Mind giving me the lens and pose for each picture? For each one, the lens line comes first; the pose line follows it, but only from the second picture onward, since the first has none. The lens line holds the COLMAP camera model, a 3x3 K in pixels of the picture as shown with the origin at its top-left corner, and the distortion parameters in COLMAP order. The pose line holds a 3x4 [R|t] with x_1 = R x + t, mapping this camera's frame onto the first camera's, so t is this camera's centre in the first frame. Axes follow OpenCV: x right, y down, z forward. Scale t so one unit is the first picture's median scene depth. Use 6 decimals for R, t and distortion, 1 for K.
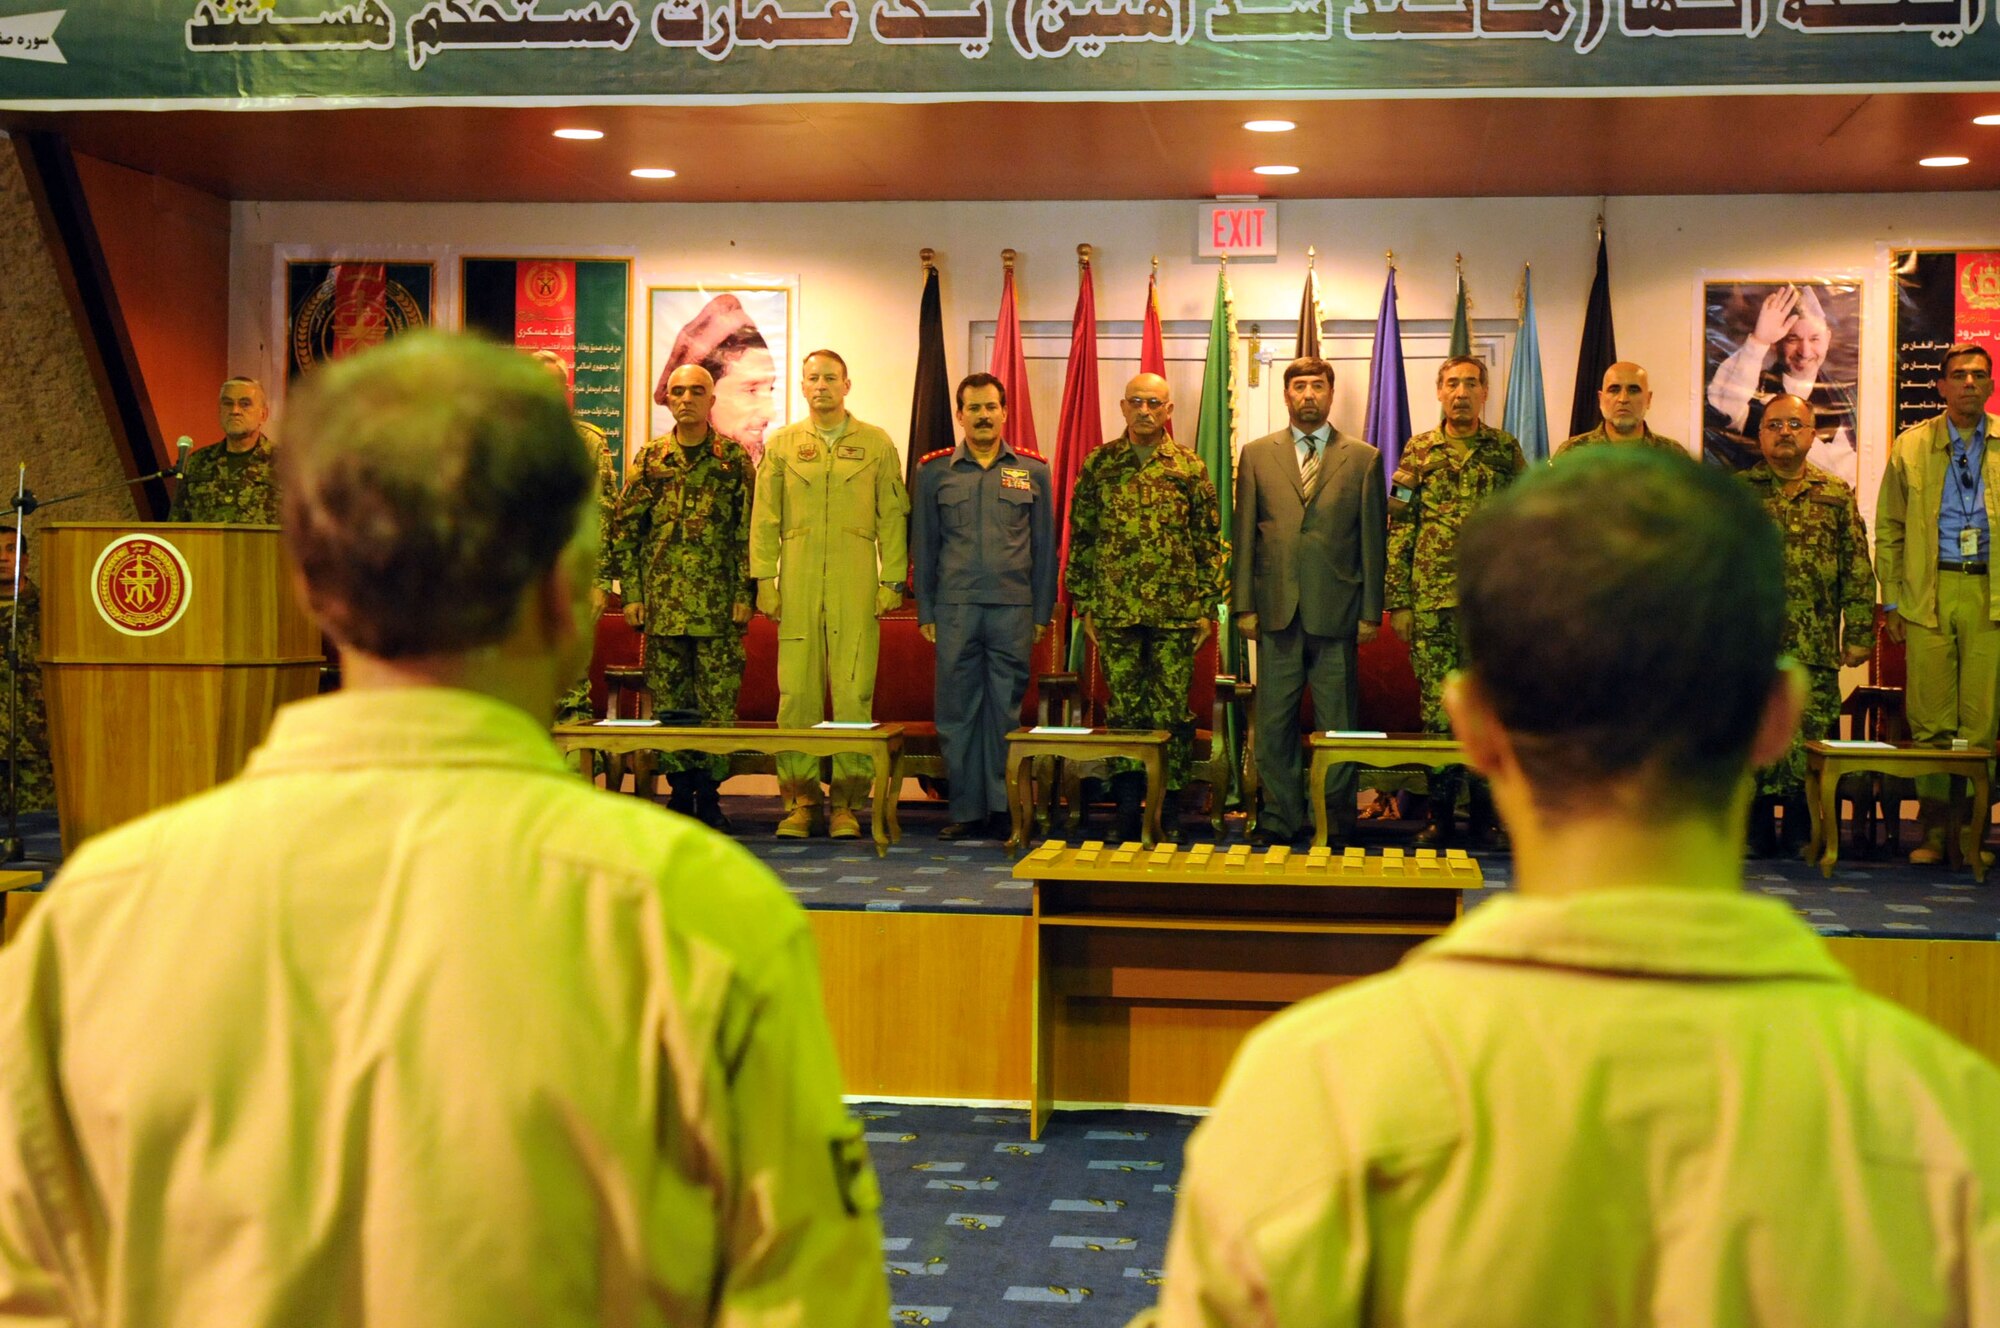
lens RADIAL K [[2860.4, 0, 996.6], [0, 2860.4, 701.5], [0, 0, 1]] dist [0.069459, -0.020033]
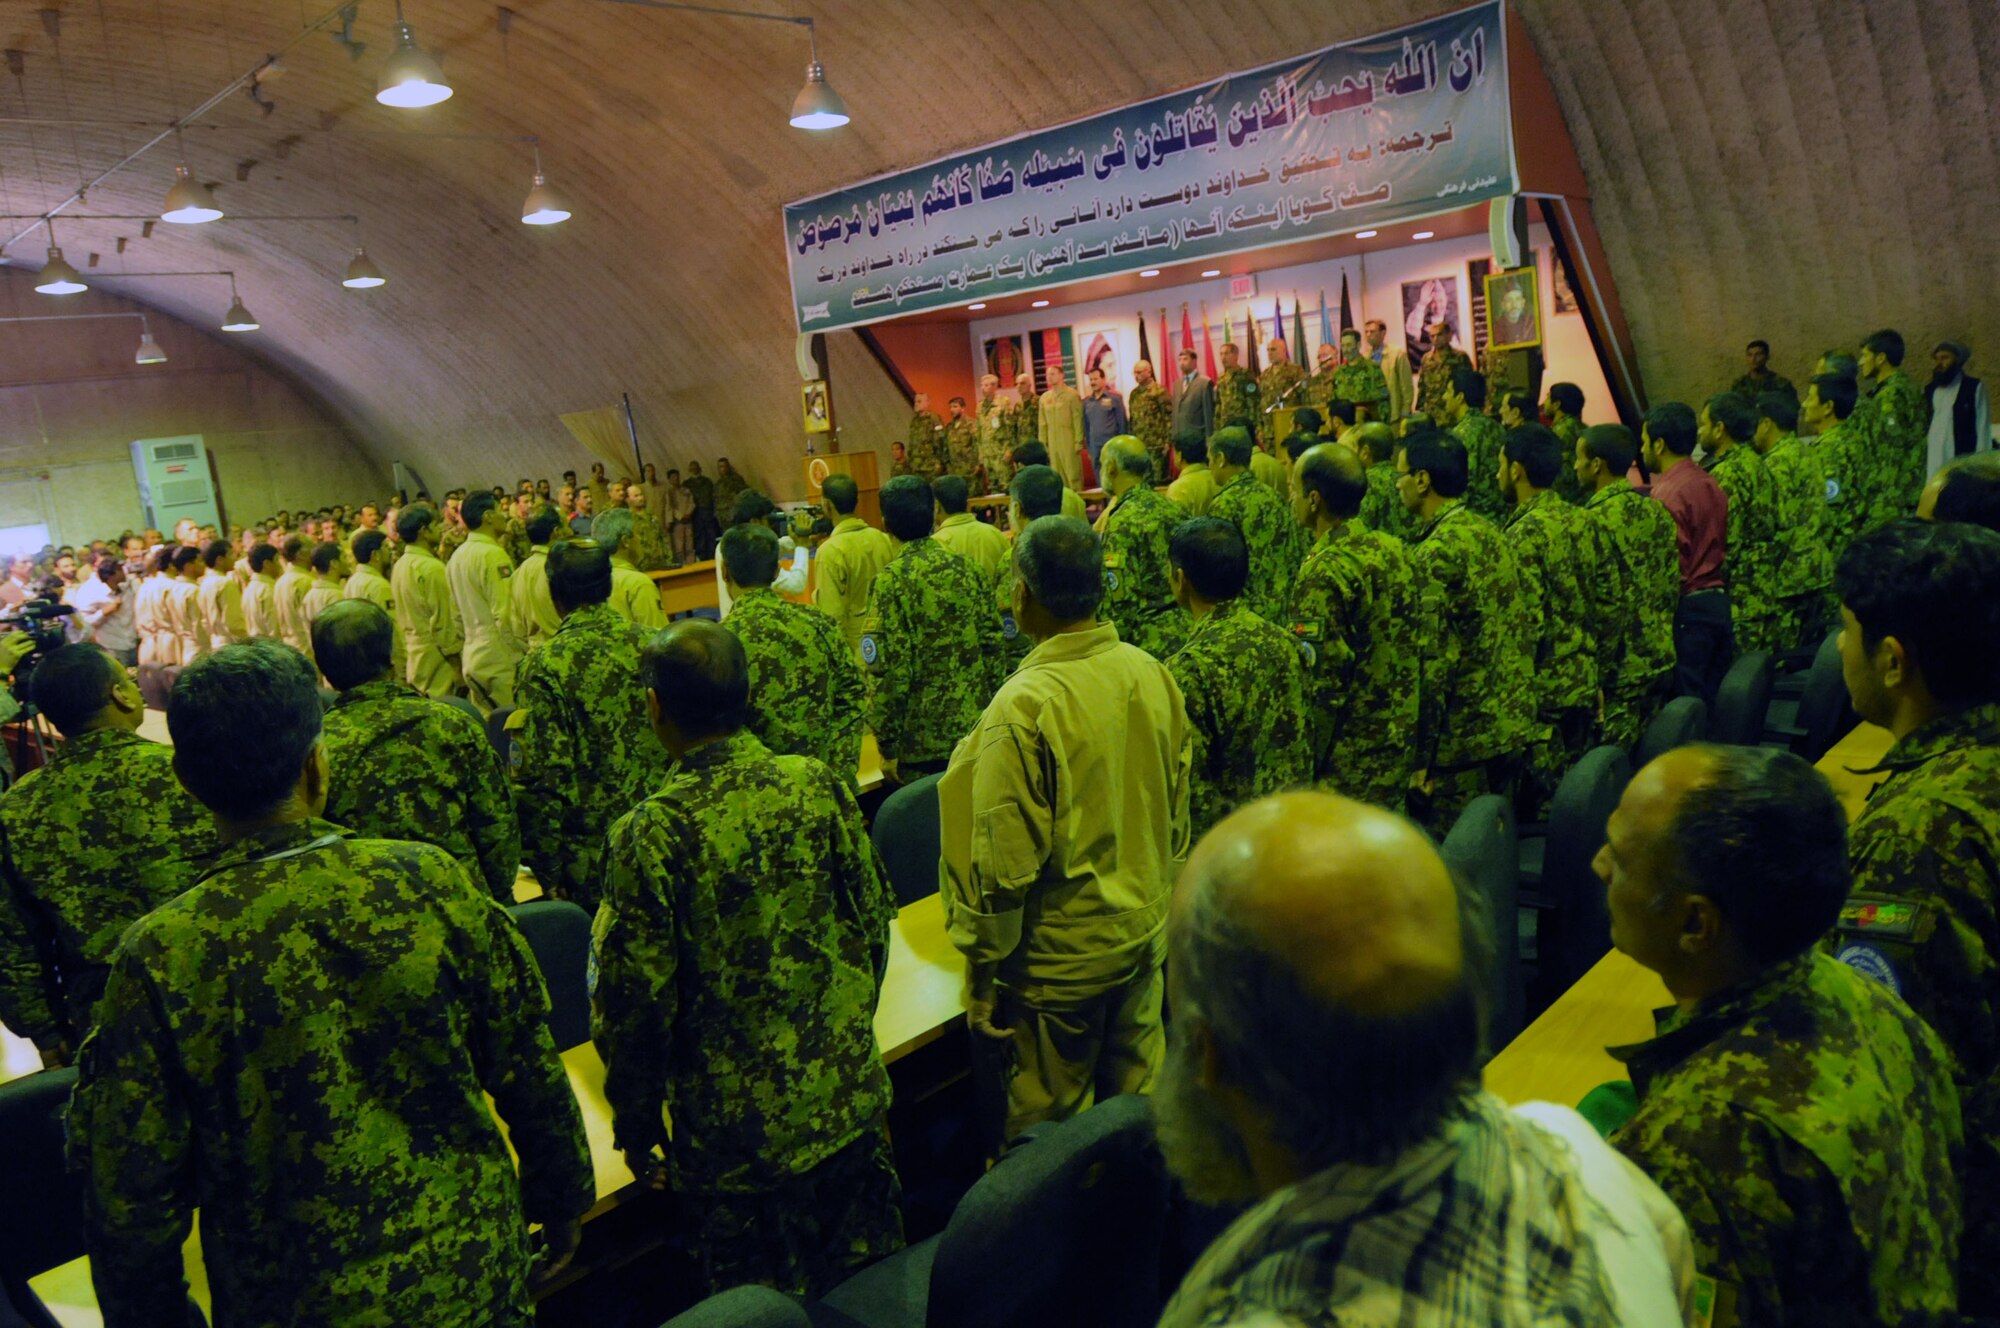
lens RADIAL K [[1452.5, 0, 1000.0], [0, 1452.5, 664.0], [0, 0, 1]] dist [-0.035190, -0.002047]
pose [[0.797009, 0.001913, -0.603964, 0.911144], [0.092422, 0.987831, 0.125091, -0.010029], [0.596854, -0.155519, 0.787134, -0.310312]]
